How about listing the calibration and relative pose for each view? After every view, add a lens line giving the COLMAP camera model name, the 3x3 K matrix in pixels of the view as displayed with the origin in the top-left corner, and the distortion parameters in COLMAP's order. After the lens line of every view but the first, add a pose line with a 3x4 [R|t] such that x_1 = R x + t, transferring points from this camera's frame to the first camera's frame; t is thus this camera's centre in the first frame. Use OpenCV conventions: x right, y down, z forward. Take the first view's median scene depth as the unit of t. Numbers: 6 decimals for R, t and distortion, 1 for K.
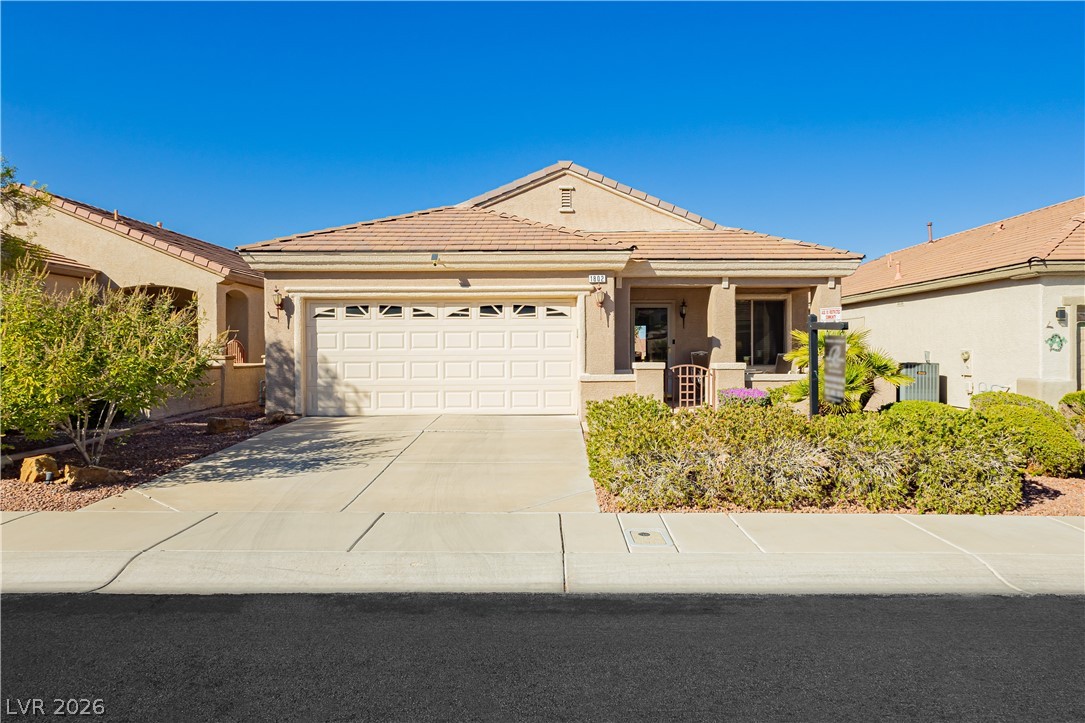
lens RADIAL K [[984.7, 0, 542.5], [0, 984.7, 361.5], [0, 0, 1]] dist [-0.006314, -0.003161]
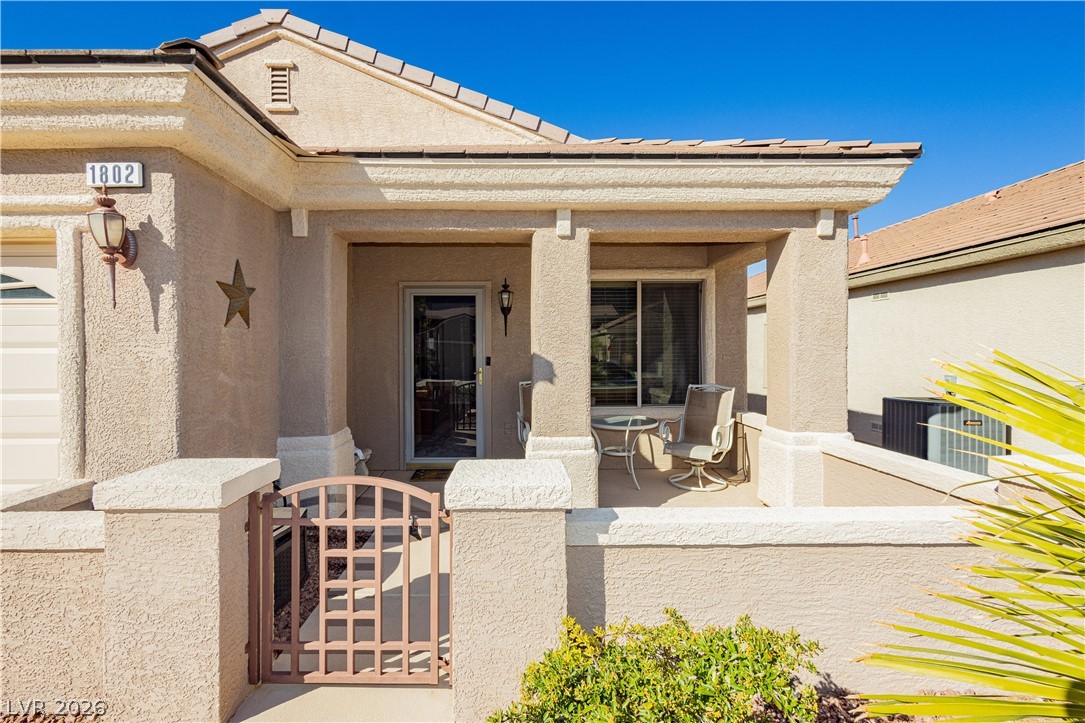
lens RADIAL K [[498.5, 0, 542.5], [0, 498.5, 361.5], [0, 0, 1]] dist [0.000651, -0.000279]
pose [[0.999721, 0.001238, -0.023574, 0.181036], [-0.000811, 0.999835, 0.018130, -0.026427], [0.023593, -0.018106, 0.999558, 0.789466]]
